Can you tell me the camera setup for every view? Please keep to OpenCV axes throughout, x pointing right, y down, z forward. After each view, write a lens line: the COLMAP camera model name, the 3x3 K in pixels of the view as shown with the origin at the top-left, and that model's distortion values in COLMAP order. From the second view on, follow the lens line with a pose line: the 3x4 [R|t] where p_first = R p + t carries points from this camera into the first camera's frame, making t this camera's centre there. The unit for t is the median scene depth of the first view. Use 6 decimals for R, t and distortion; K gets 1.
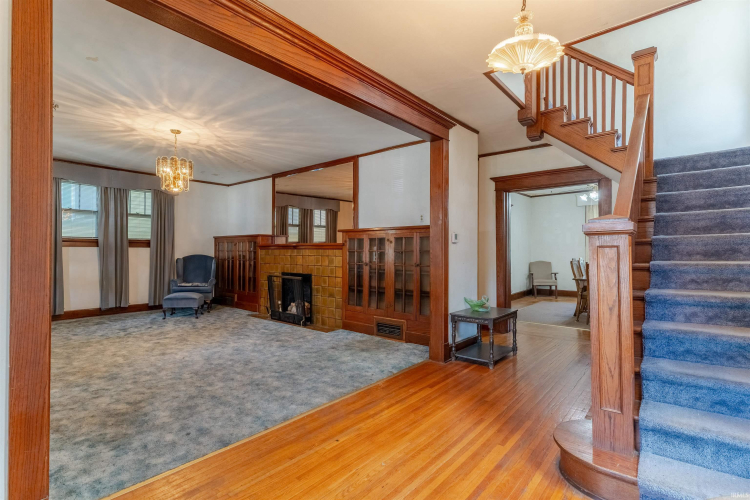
lens RADIAL K [[364.3, 0, 368.3], [0, 364.3, 249.4], [0, 0, 1]] dist [0.002746, 0.001082]
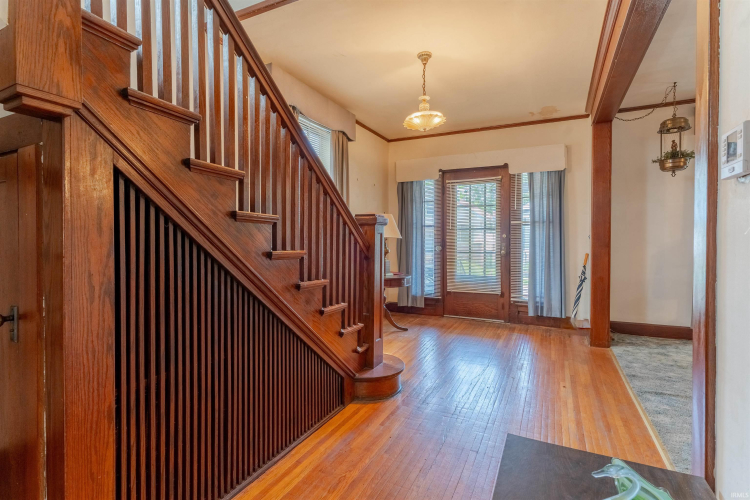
lens RADIAL K [[364.3, 0, 374.8], [0, 364.3, 244.5], [0, 0, 1]] dist [0.002746, 0.001082]
pose [[-0.966757, 0.007499, -0.255588, 0.433540], [0.008396, 0.999962, -0.002419, 0.018956], [0.255560, -0.004484, -0.966783, 1.038488]]
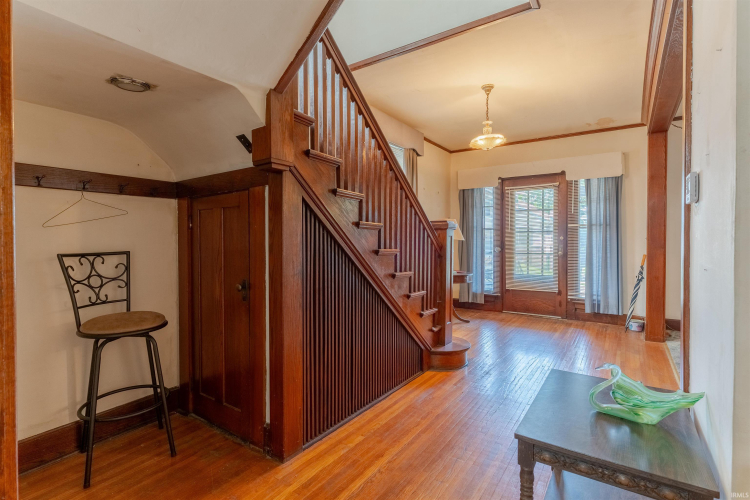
lens RADIAL K [[364.3, 0, 374.6], [0, 364.3, 248.5], [0, 0, 1]] dist [0.002746, 0.001082]
pose [[-0.993627, 0.007276, -0.112484, 0.509547], [0.007267, 0.999973, 0.000495, 0.022633], [0.112484, -0.000326, -0.993653, 1.180285]]
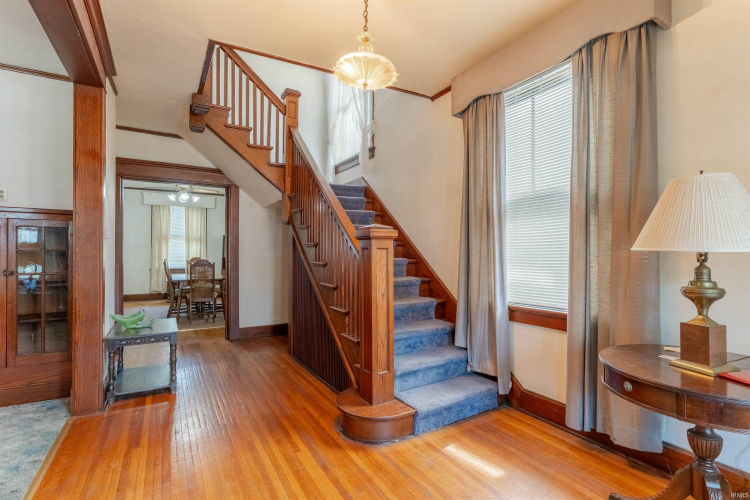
lens RADIAL K [[364.3, 0, 375.0], [0, 364.3, 249.7], [0, 0, 1]] dist [0.002746, 0.001082]
pose [[0.324504, 0.010446, 0.945827, -0.244072], [-0.010758, 0.999915, -0.007352, 0.002846], [-0.945823, -0.007789, 0.324589, 0.247002]]
